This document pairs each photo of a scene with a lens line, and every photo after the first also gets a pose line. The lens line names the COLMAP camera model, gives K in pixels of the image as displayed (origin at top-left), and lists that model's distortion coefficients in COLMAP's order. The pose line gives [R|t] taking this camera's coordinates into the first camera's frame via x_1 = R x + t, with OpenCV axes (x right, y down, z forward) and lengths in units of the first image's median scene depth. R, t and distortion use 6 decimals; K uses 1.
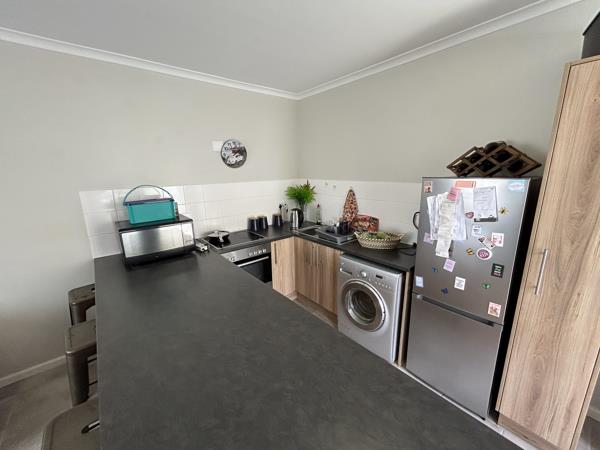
lens RADIAL K [[243.9, 0, 300.0], [0, 243.9, 225.0], [0, 0, 1]] dist [-0.000620, 0.000070]
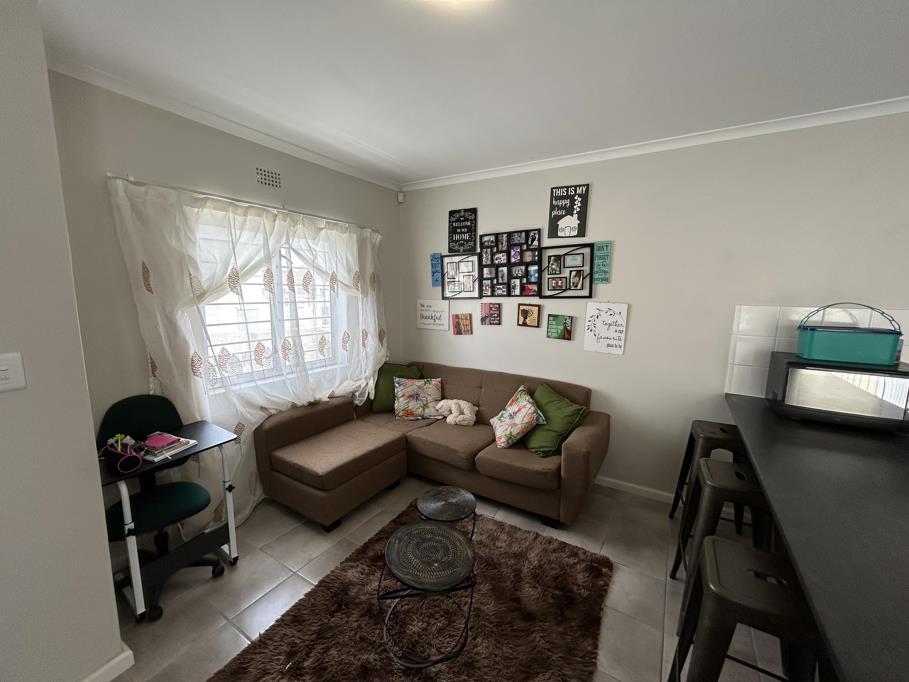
lens RADIAL K [[369.5, 0, 454.5], [0, 369.5, 341.0], [0, 0, 1]] dist [-0.000620, 0.000070]
pose [[0.316614, 0.160473, -0.934882, -0.054757], [-0.231351, 0.968886, 0.087958, 0.068567], [0.919909, 0.188437, 0.343888, -0.192052]]
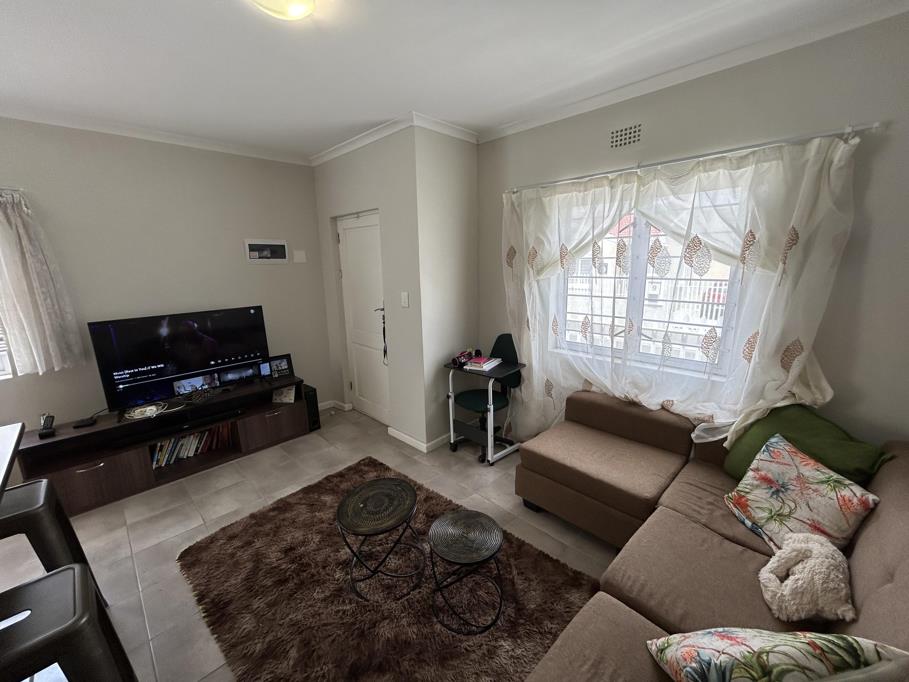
lens RADIAL K [[369.5, 0, 454.5], [0, 369.5, 341.0], [0, 0, 1]] dist [-0.000620, 0.000070]
pose [[-0.995120, 0.062707, -0.076185, -0.776582], [0.023981, 0.902647, 0.429714, -0.118964], [0.095714, 0.425790, -0.899745, 0.649862]]
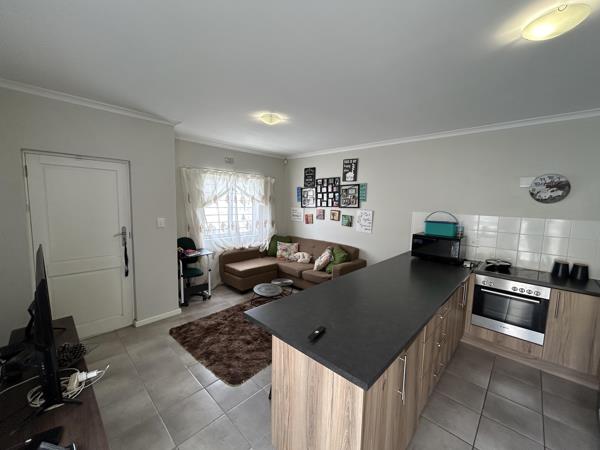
lens RADIAL K [[243.9, 0, 300.0], [0, 243.9, 225.0], [0, 0, 1]] dist [-0.000620, 0.000070]
pose [[0.112582, 0.126420, -0.985567, 0.687533], [-0.248679, 0.963893, 0.095233, -0.008619], [0.962021, 0.234368, 0.139955, -0.028421]]
